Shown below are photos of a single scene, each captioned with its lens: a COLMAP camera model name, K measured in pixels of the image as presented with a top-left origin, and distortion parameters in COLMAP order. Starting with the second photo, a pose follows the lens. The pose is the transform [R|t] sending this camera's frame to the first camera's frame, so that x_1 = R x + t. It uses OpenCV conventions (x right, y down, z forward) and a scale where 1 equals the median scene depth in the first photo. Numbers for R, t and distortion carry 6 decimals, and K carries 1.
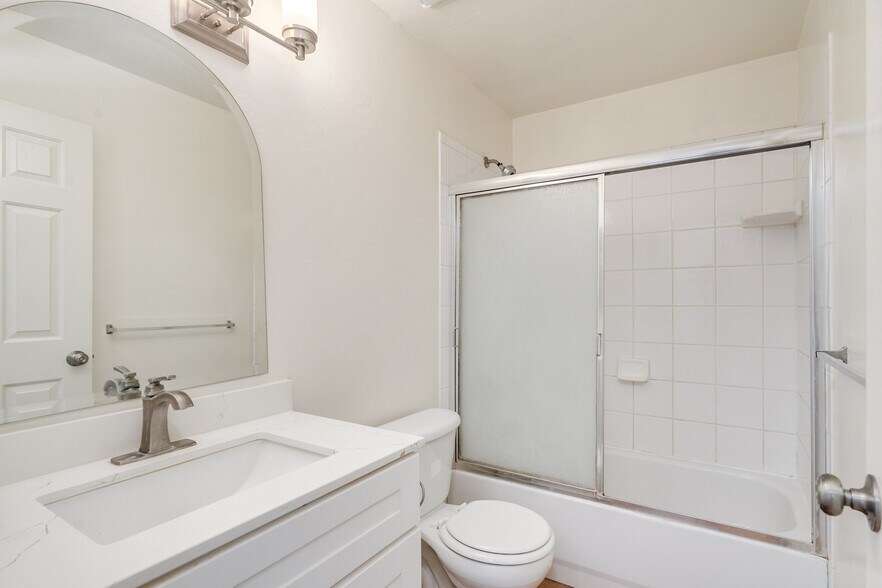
lens RADIAL K [[482.9, 0, 442.0], [0, 482.9, 298.7], [0, 0, 1]] dist [-0.004697, -0.002263]
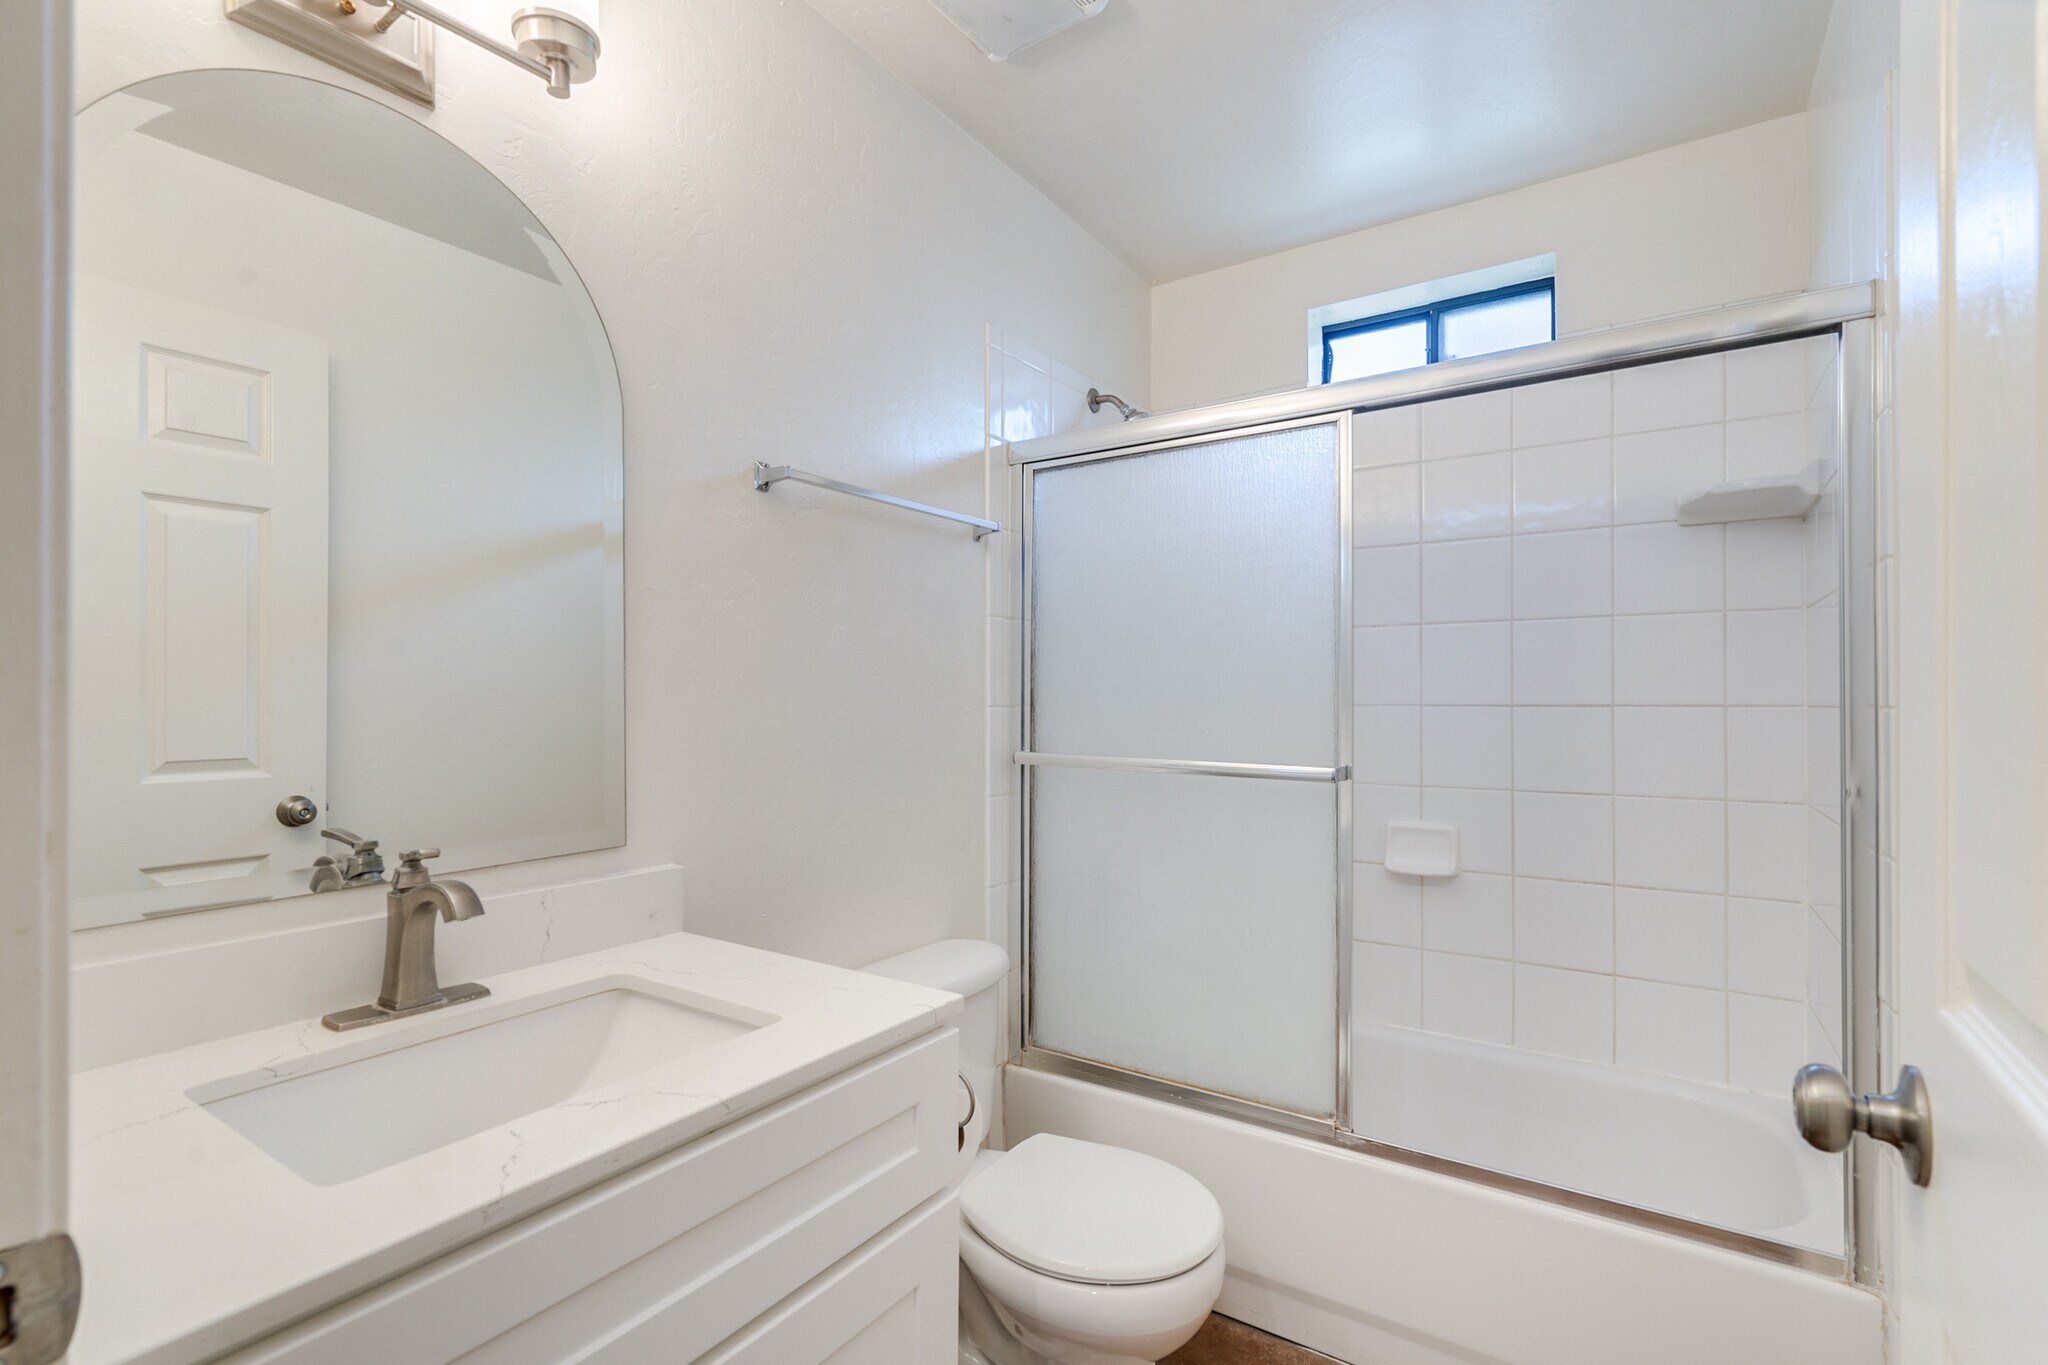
lens RADIAL K [[918.2, 0, 1038.0], [0, 918.2, 683.4], [0, 0, 1]] dist [0.000281, 0.000430]
pose [[0.999142, 0.002325, -0.041356, 0.073268], [-0.002589, 0.999977, -0.006331, 0.000040], [0.041340, 0.006433, 0.999124, 0.129448]]
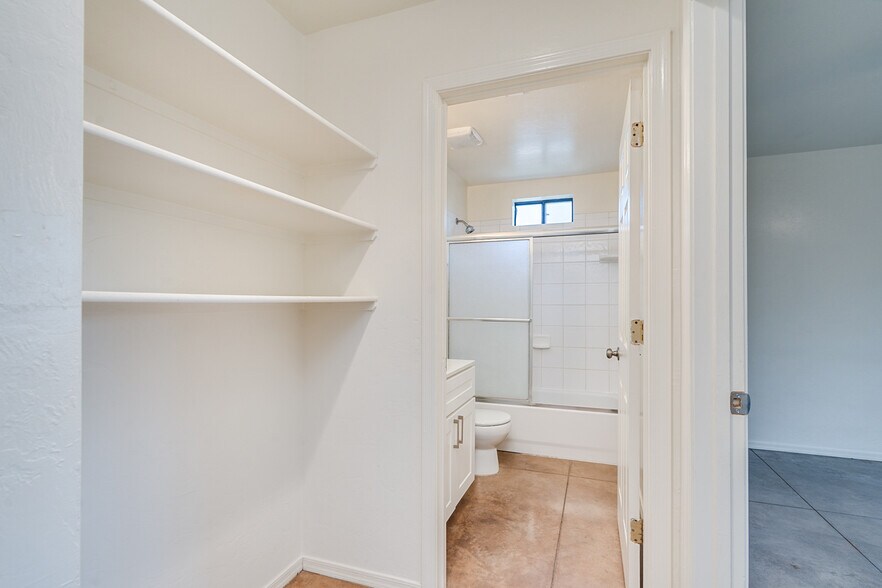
lens RADIAL K [[395.4, 0, 447.0], [0, 395.4, 294.4], [0, 0, 1]] dist [0.000281, 0.000430]
pose [[0.983288, 0.006206, 0.181951, -0.278359], [-0.003998, 0.999914, -0.012498, -0.007222], [-0.182013, 0.011561, 0.983228, -0.480426]]
